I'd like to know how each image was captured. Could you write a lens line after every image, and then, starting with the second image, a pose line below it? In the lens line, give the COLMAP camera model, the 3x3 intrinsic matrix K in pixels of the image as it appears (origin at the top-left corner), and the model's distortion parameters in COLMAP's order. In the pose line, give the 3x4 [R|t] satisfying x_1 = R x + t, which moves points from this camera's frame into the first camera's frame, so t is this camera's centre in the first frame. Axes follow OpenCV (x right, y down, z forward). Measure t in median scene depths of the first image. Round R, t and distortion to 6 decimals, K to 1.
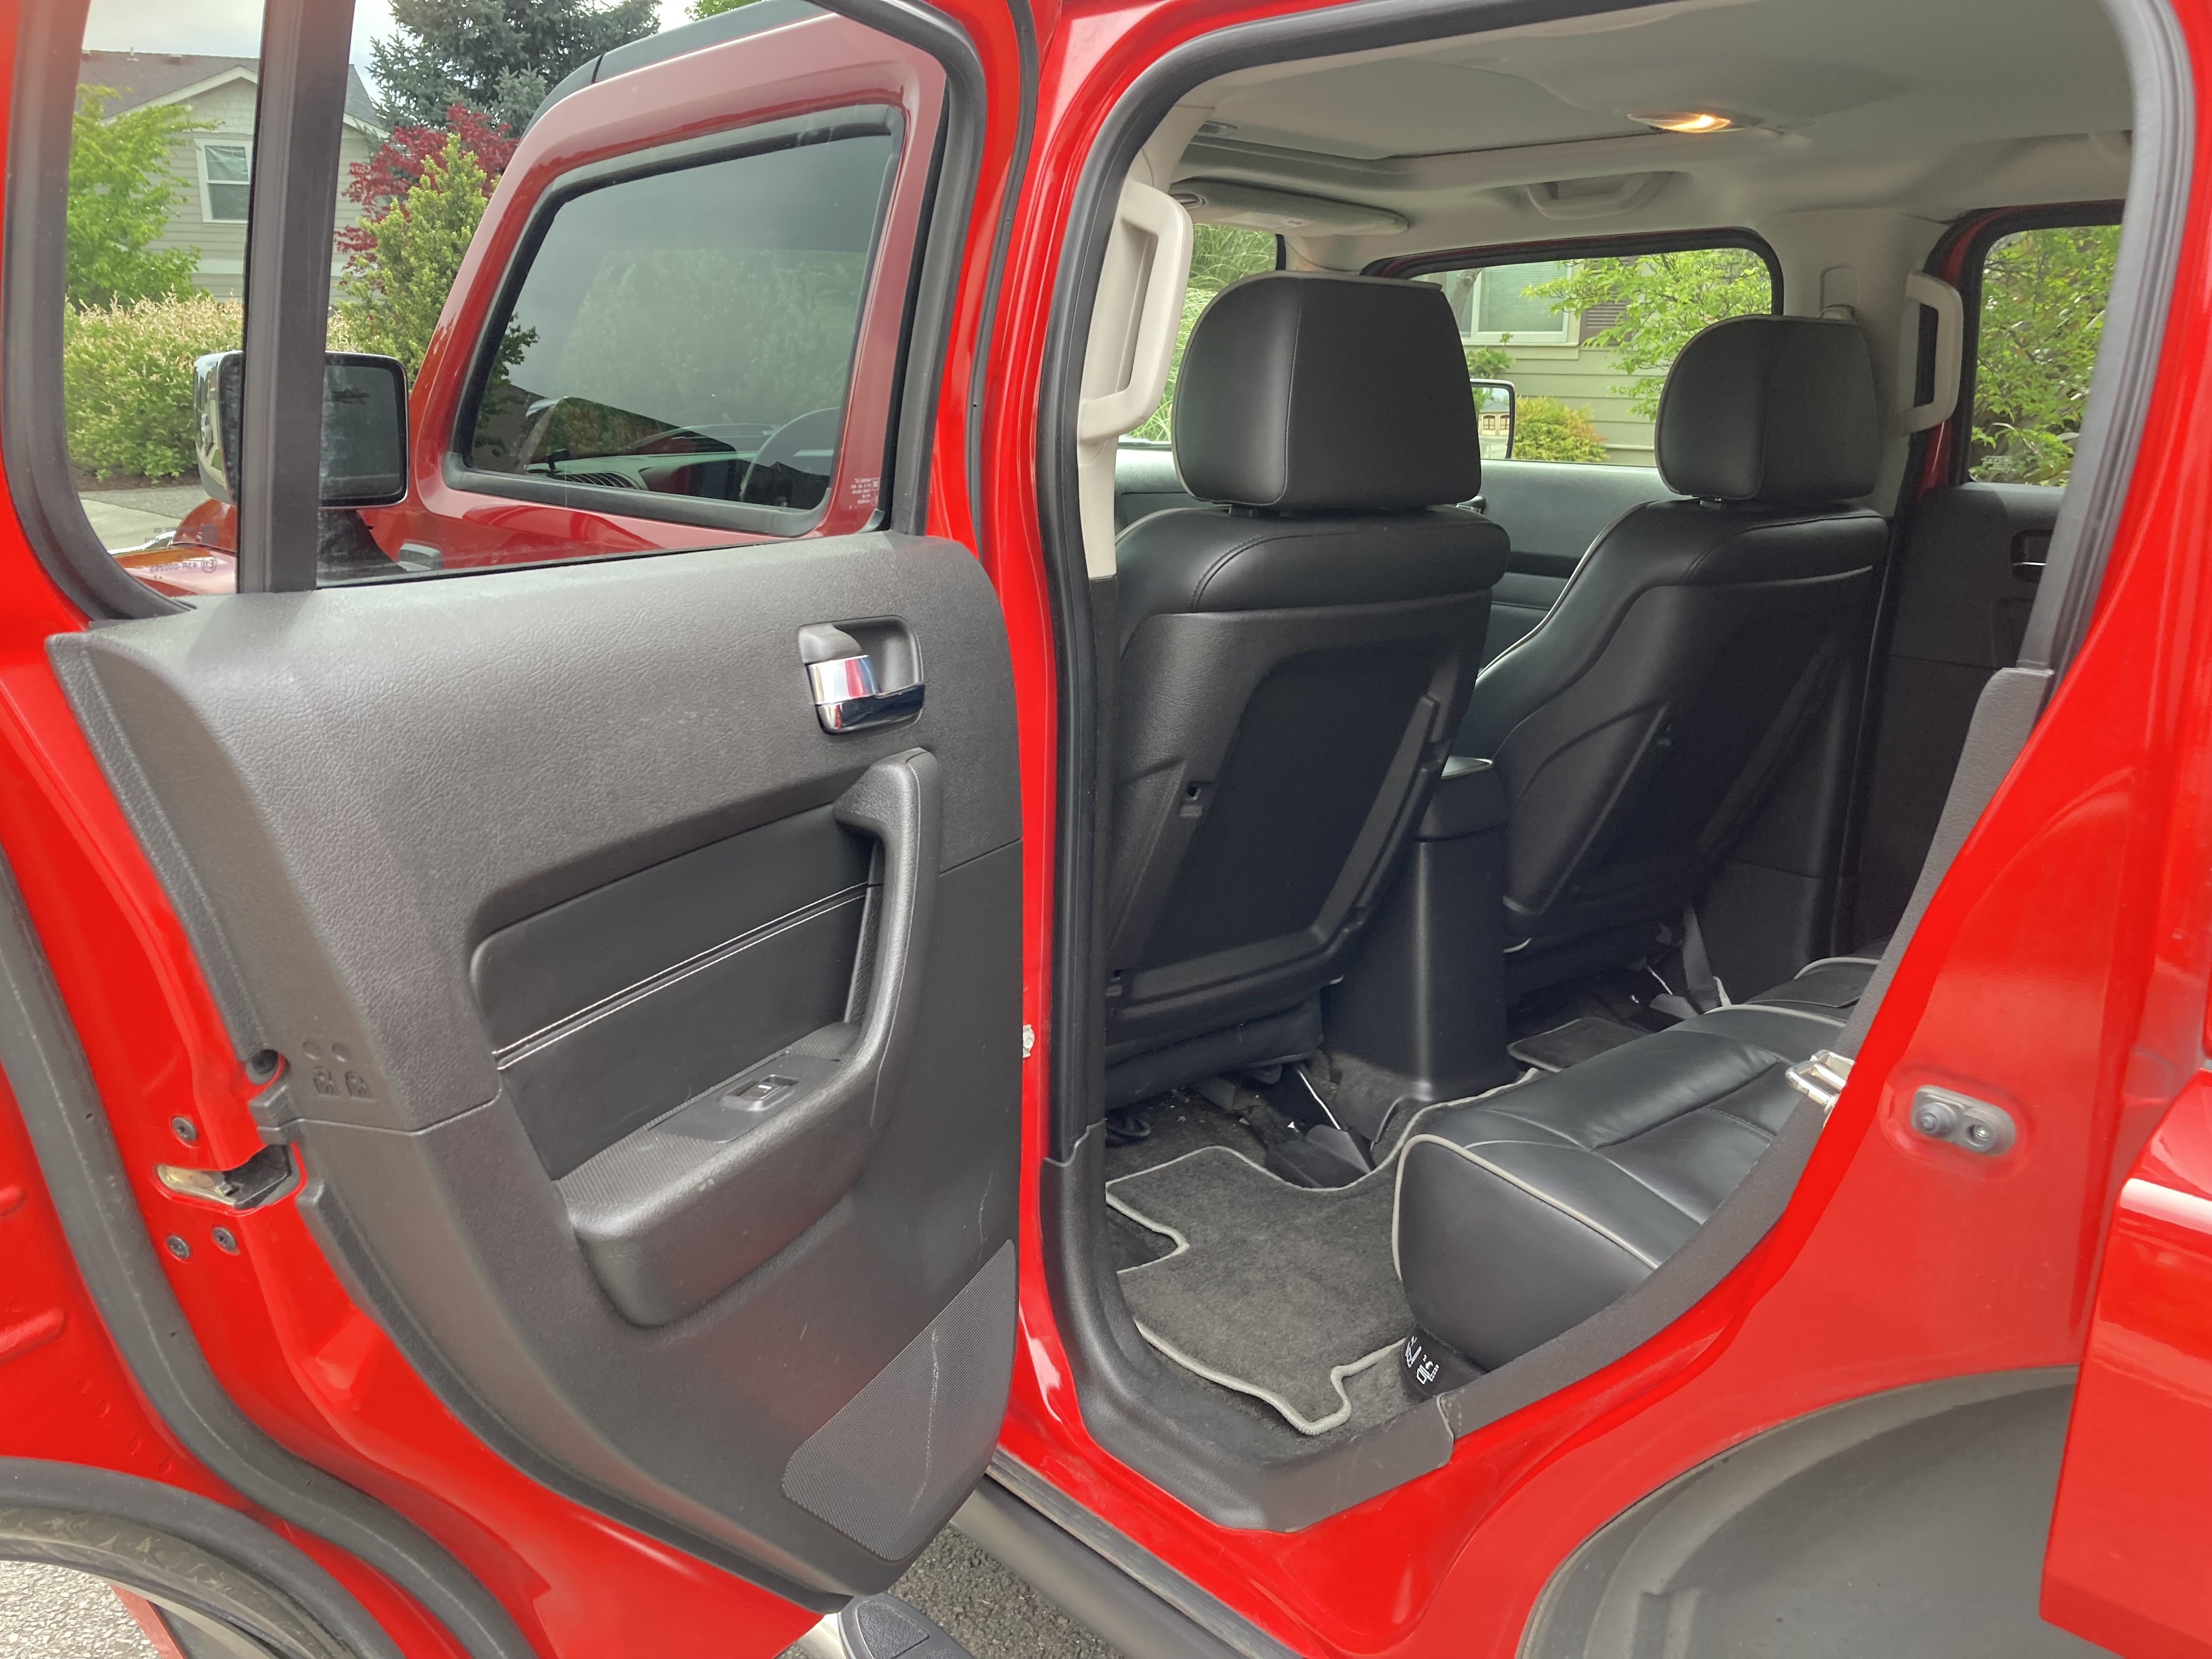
lens RADIAL K [[1818.3, 0, 1104.8], [0, 1818.3, 829.6], [0, 0, 1]] dist [0.019979, -0.007206]
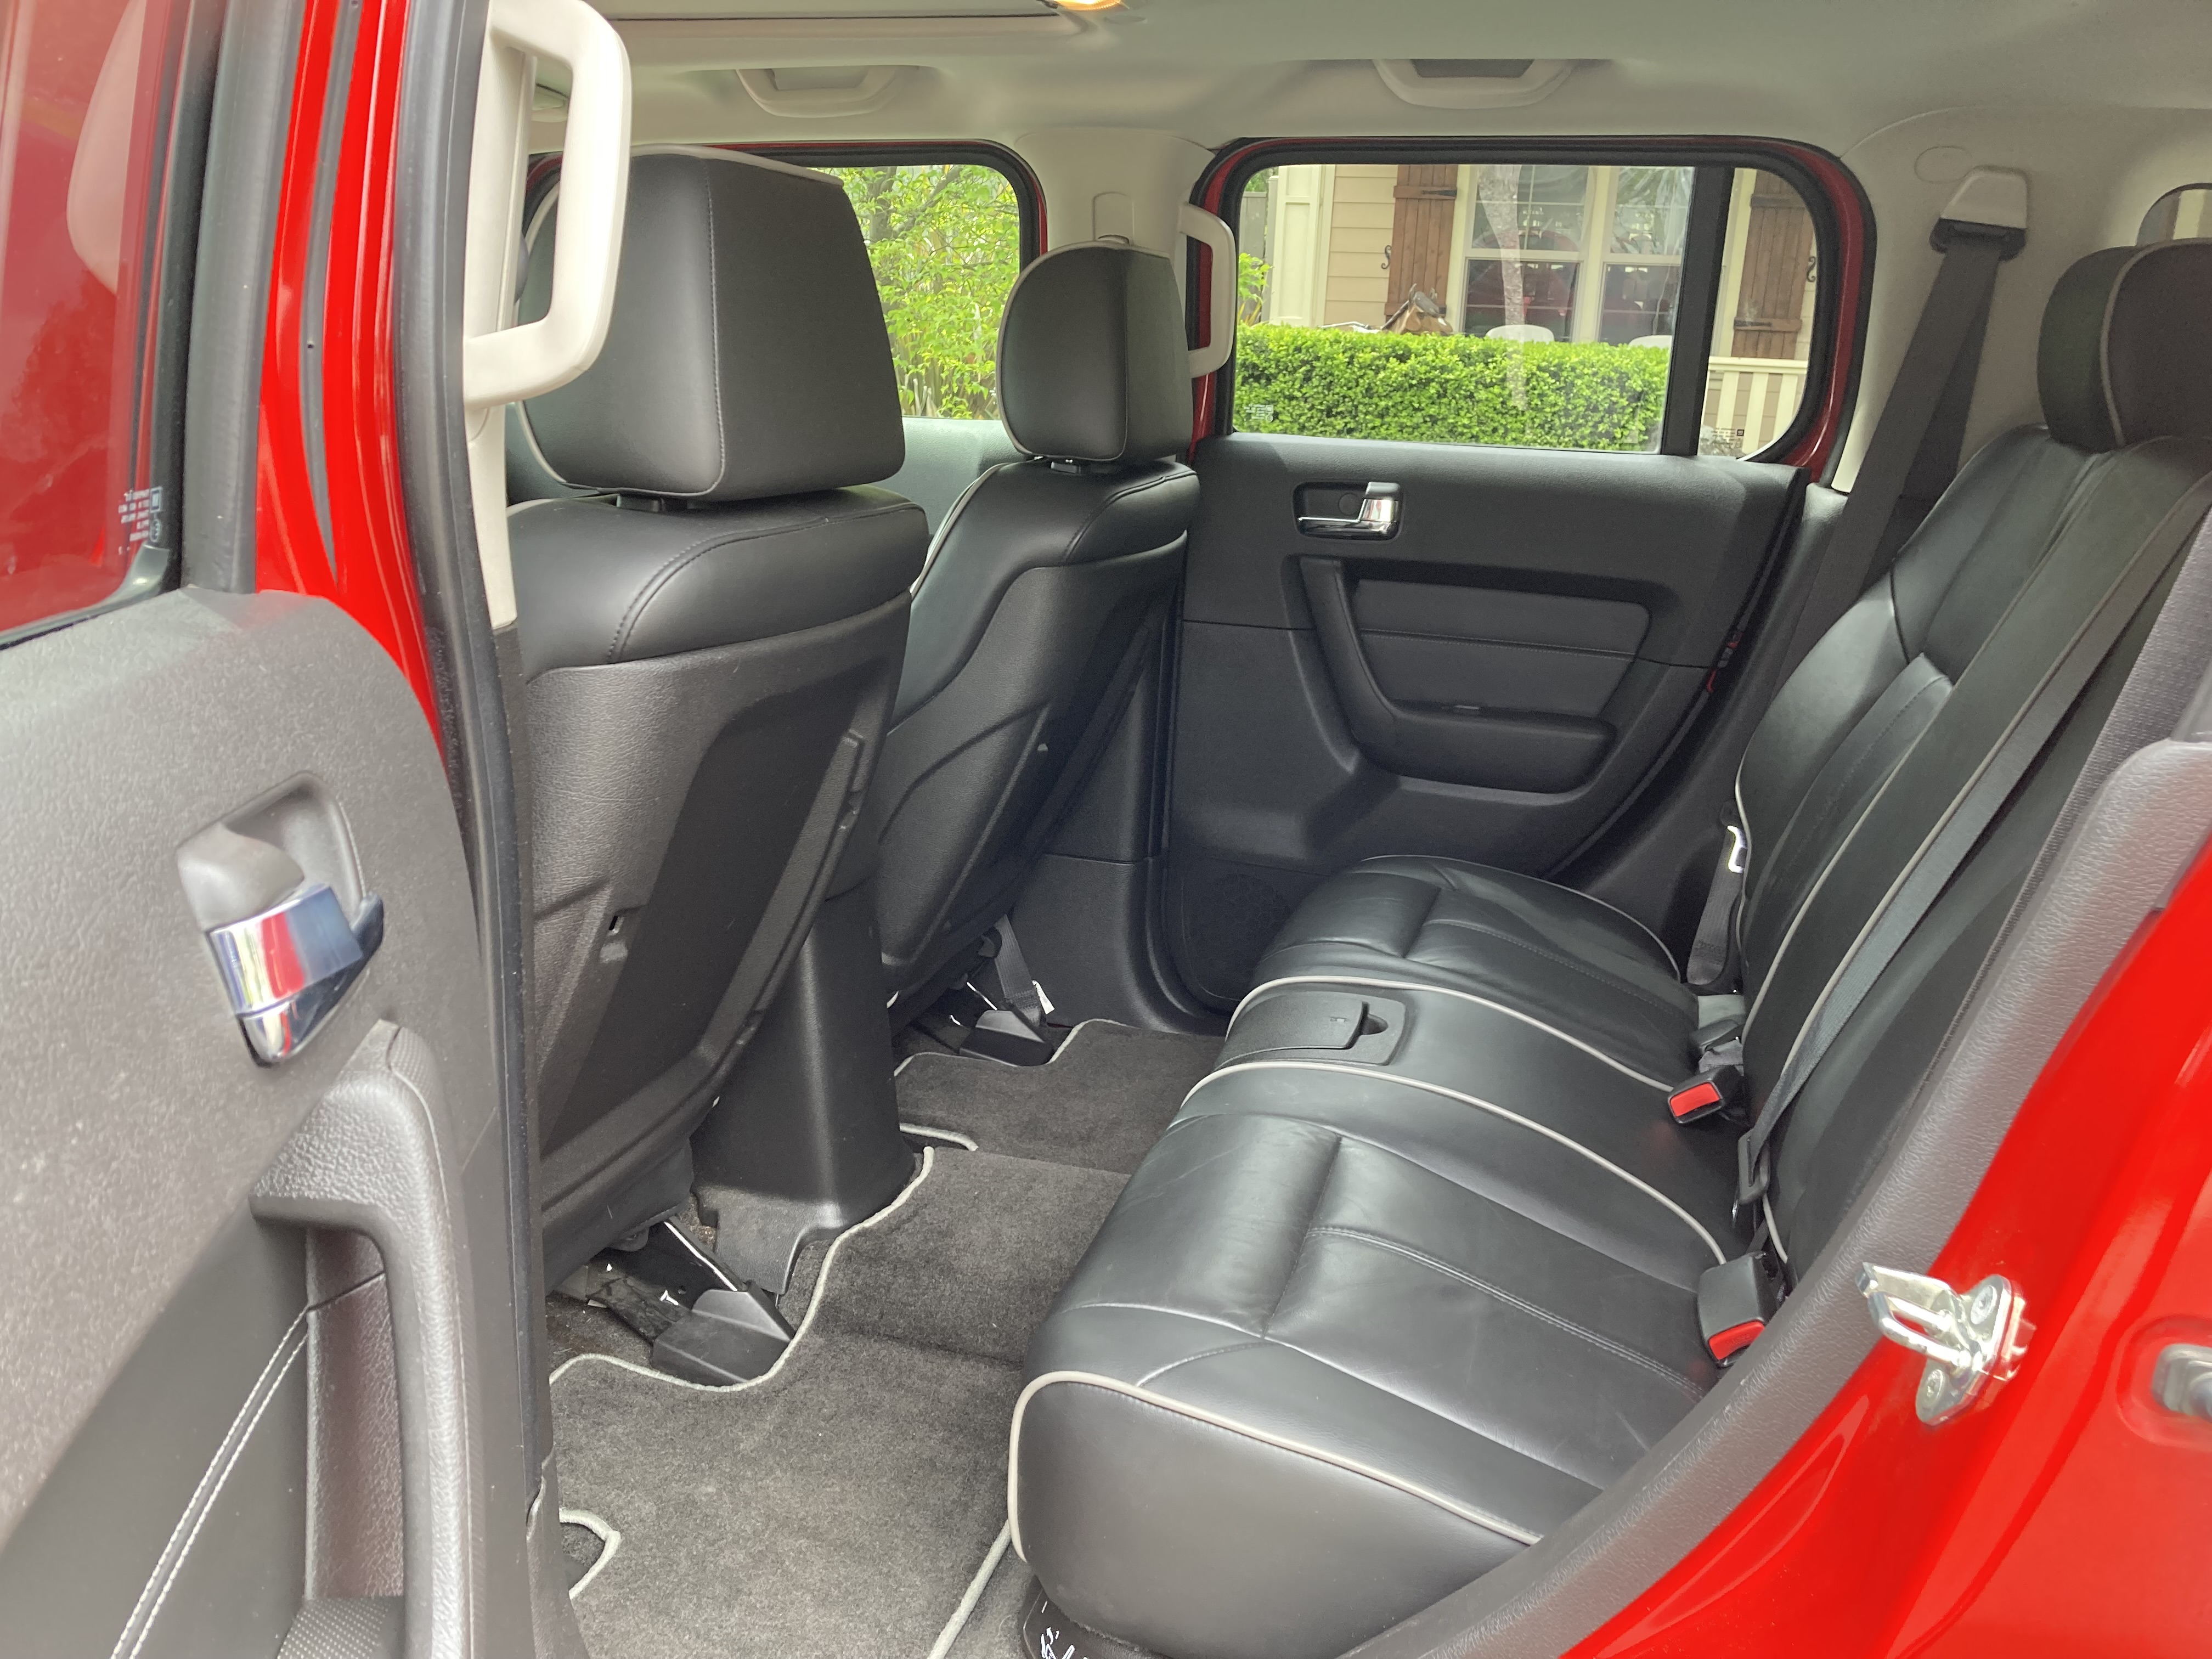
lens RADIAL K [[1818.3, 0, 1111.3], [0, 1818.3, 828.5], [0, 0, 1]] dist [0.019979, -0.007206]
pose [[0.854346, -0.120715, 0.505490, -0.103143], [0.101875, 0.992679, 0.064877, -0.063920], [-0.509621, -0.003930, 0.860390, 0.258866]]
